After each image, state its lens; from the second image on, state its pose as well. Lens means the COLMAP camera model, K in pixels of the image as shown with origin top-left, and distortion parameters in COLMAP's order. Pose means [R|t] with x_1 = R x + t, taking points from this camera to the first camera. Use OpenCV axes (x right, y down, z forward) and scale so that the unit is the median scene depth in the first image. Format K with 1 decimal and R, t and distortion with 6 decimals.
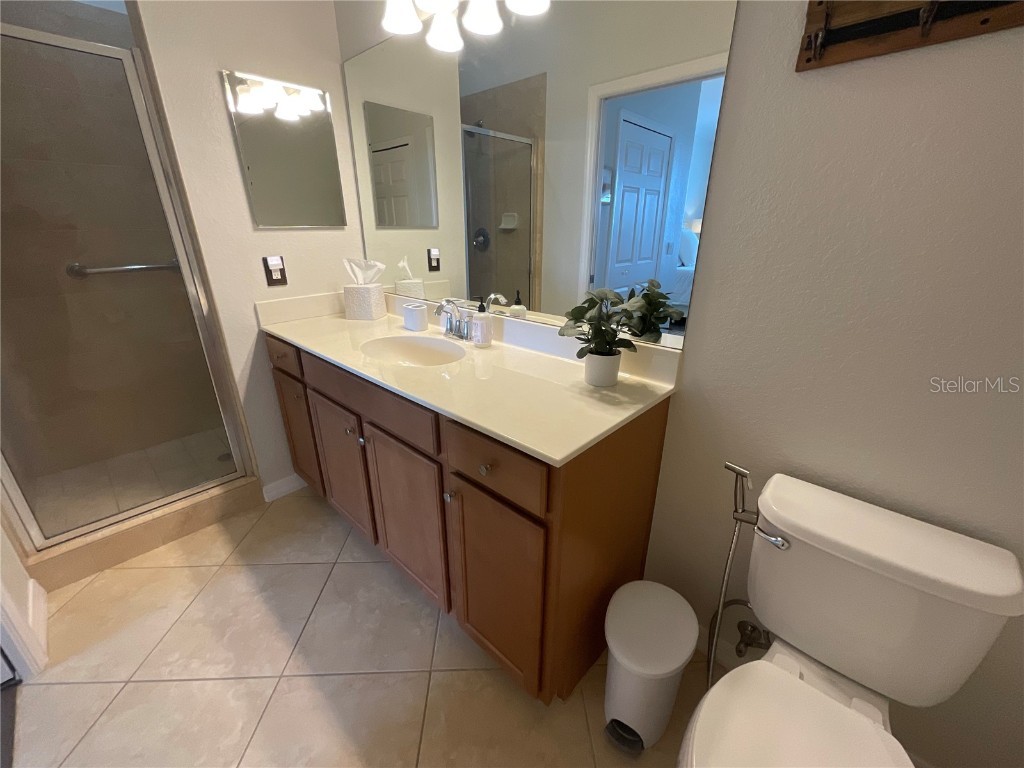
lens RADIAL K [[413.6, 0, 512.0], [0, 413.6, 384.0], [0, 0, 1]] dist [0.000629, -0.000572]
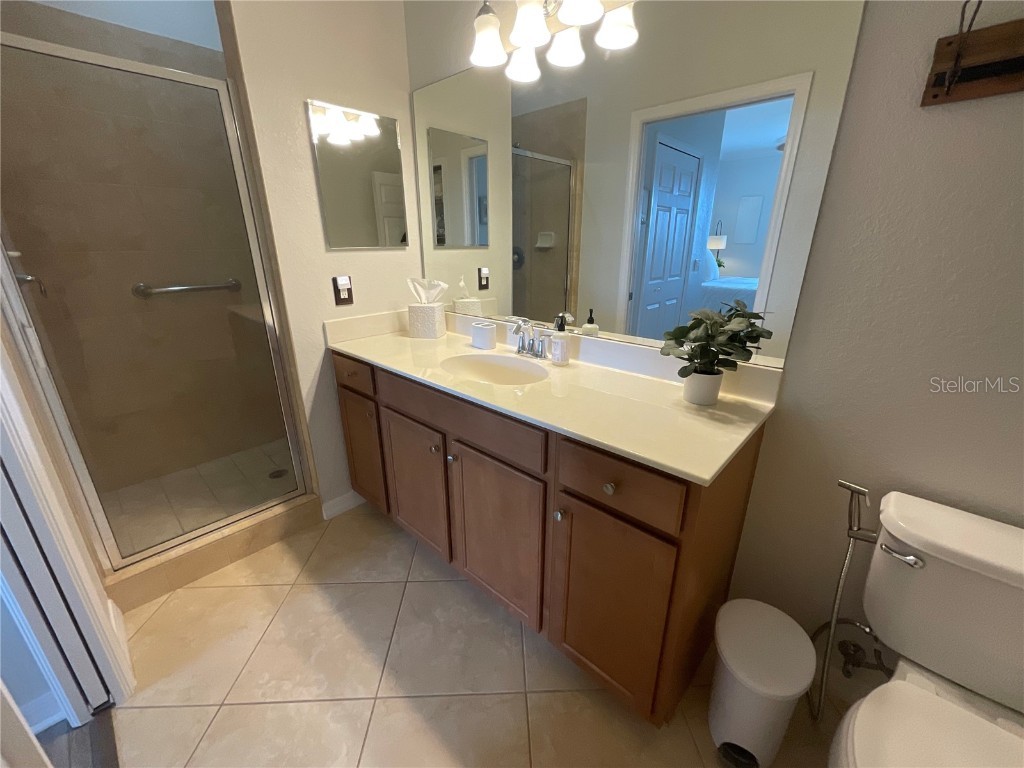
lens RADIAL K [[413.6, 0, 512.0], [0, 413.6, 384.0], [0, 0, 1]] dist [0.000629, -0.000572]
pose [[0.999995, -0.002884, 0.000875, -0.190207], [0.002912, 0.999431, -0.033616, -0.009575], [-0.000777, 0.033619, 0.999434, -0.013361]]
